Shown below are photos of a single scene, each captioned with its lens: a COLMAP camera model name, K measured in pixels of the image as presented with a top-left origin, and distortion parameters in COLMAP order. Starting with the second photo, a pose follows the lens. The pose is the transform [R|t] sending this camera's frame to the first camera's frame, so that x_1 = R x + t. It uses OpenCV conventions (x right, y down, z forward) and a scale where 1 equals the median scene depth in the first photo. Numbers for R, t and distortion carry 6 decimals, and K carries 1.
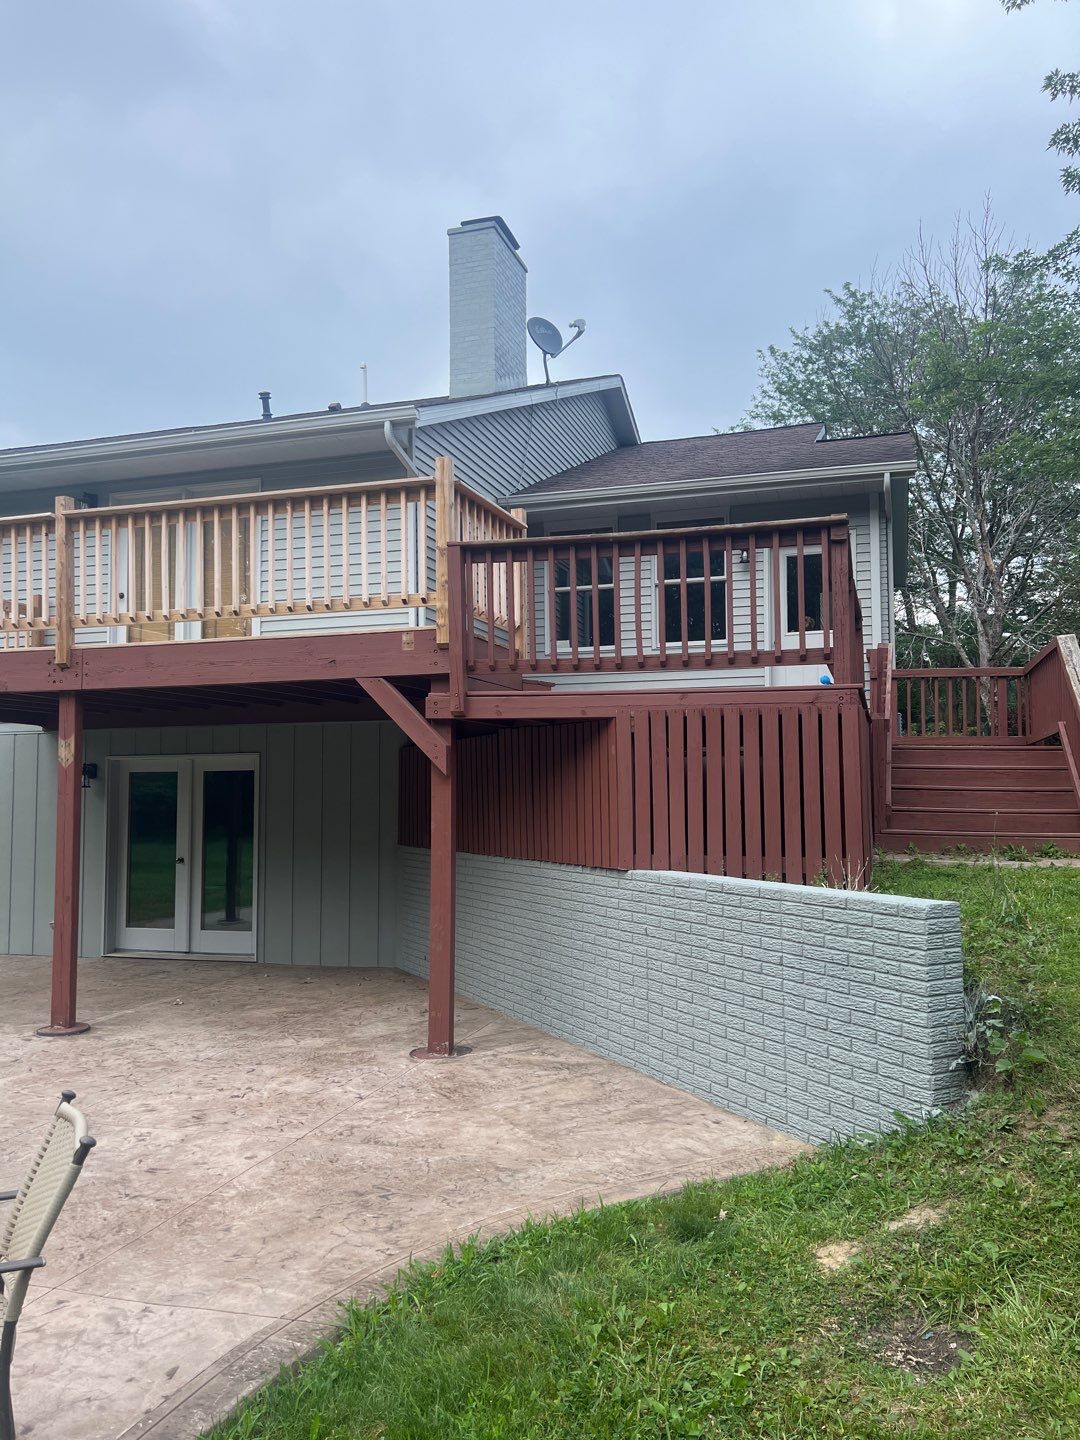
lens RADIAL K [[1074.1, 0, 551.1], [0, 1074.1, 720.6], [0, 0, 1]] dist [0.048749, -0.047956]
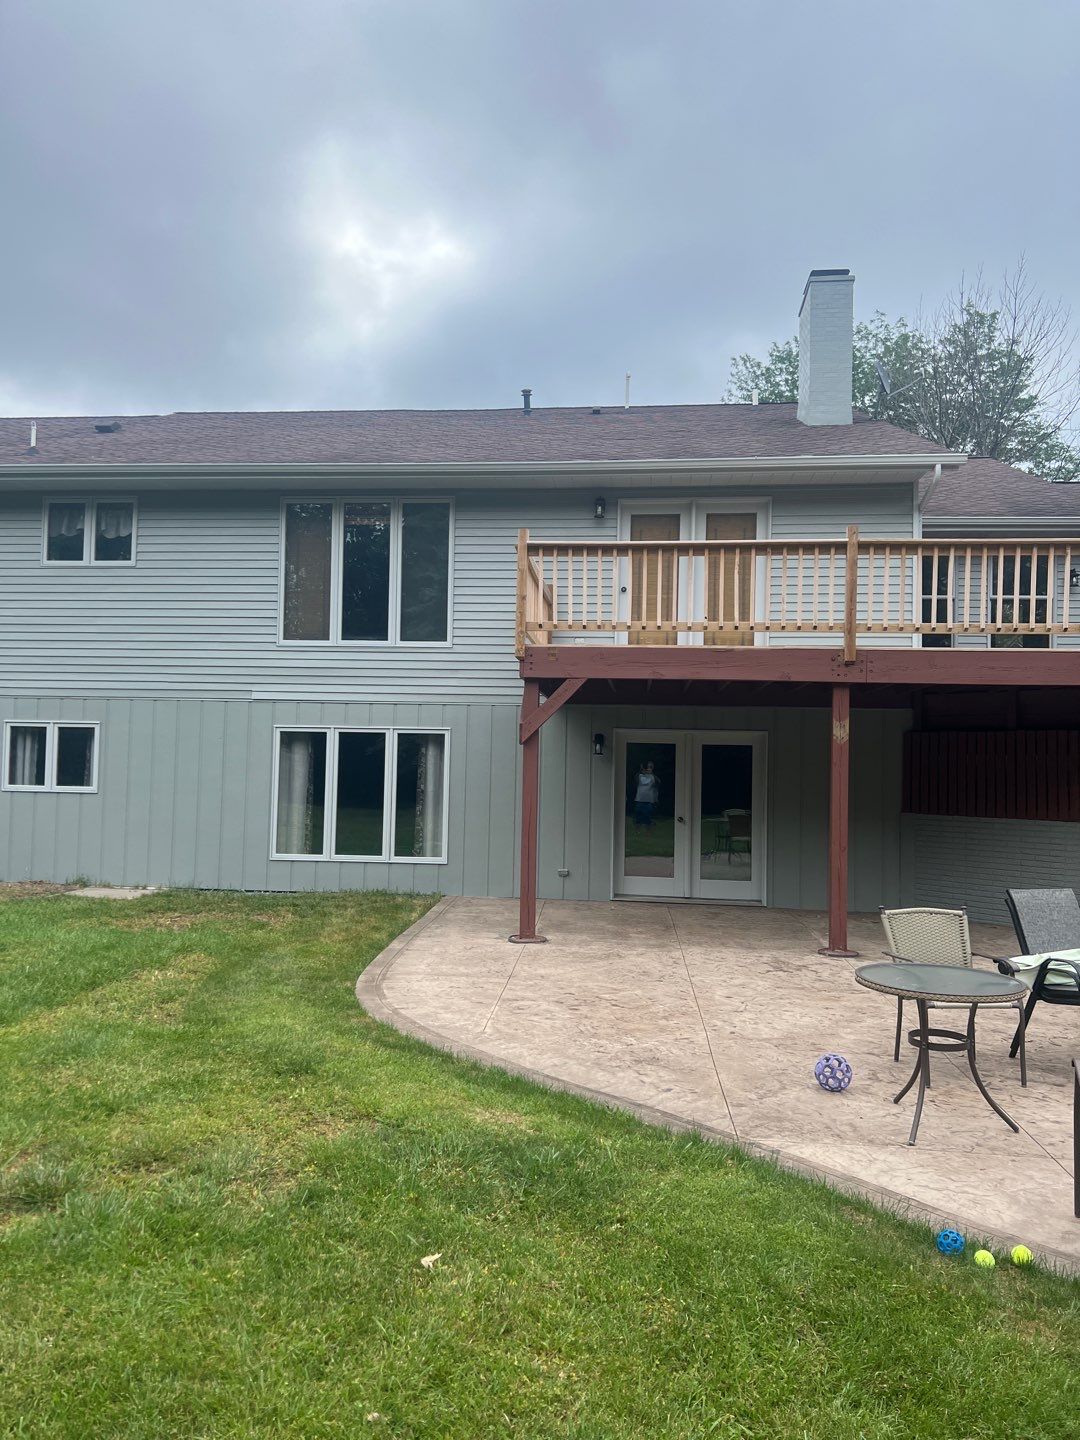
lens RADIAL K [[1074.1, 0, 541.4], [0, 1074.1, 732.7], [0, 0, 1]] dist [0.048749, -0.047956]
pose [[0.977254, 0.032473, 0.209573, -1.074171], [-0.041132, 0.998465, 0.037093, -0.001608], [-0.208047, -0.044869, 0.977089, -0.147813]]
